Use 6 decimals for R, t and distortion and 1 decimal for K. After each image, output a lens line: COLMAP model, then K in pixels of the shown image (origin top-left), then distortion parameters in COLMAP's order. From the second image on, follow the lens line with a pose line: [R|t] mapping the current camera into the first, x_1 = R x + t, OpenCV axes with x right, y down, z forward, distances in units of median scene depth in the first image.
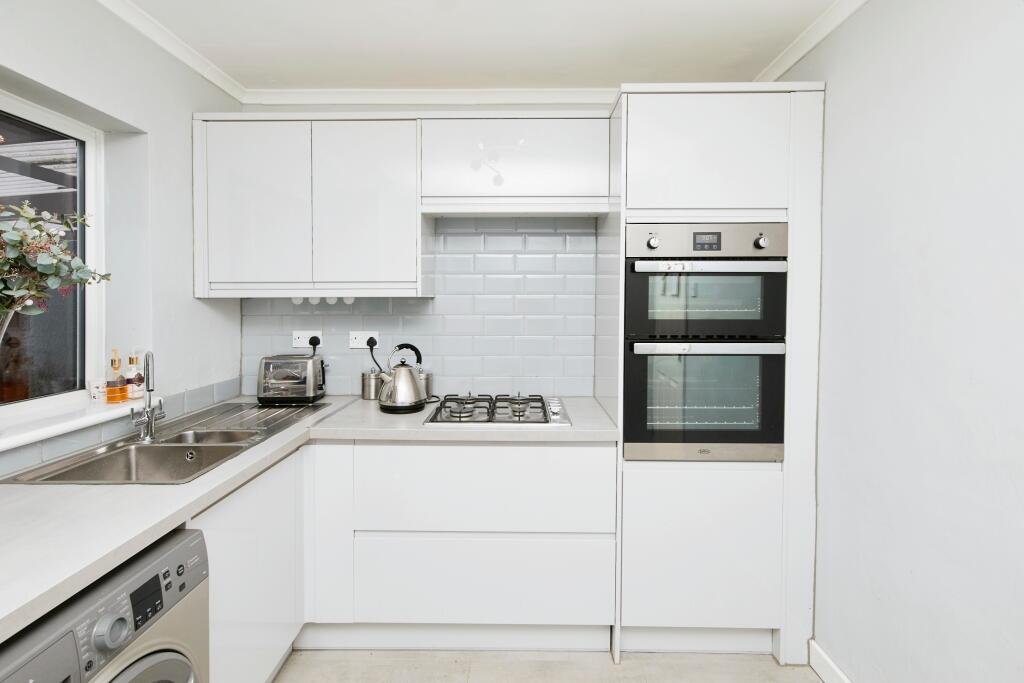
lens RADIAL K [[485.1, 0, 512.8], [0, 485.1, 312.5], [0, 0, 1]] dist [0.004411, 0.000069]
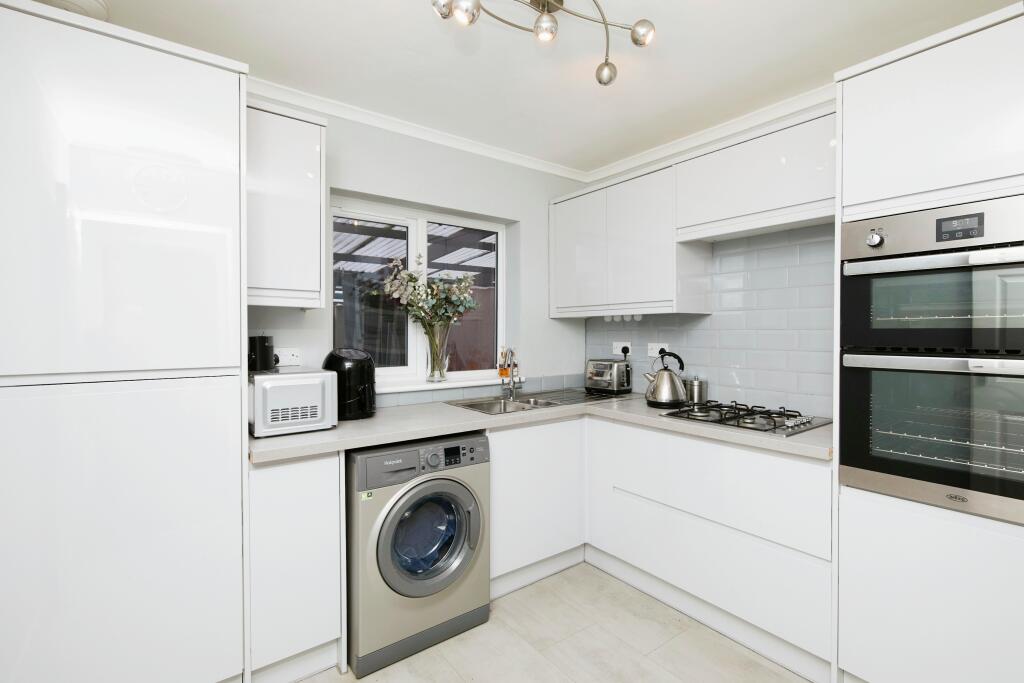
lens RADIAL K [[474.6, 0, 513.9], [0, 474.6, 340.0], [0, 0, 1]] dist [0.001082, 0.000101]
pose [[0.610632, 0.014169, -0.791788, 0.531323], [-0.016523, 0.999850, 0.005149, 0.038515], [0.791742, 0.009939, 0.610775, -0.027333]]
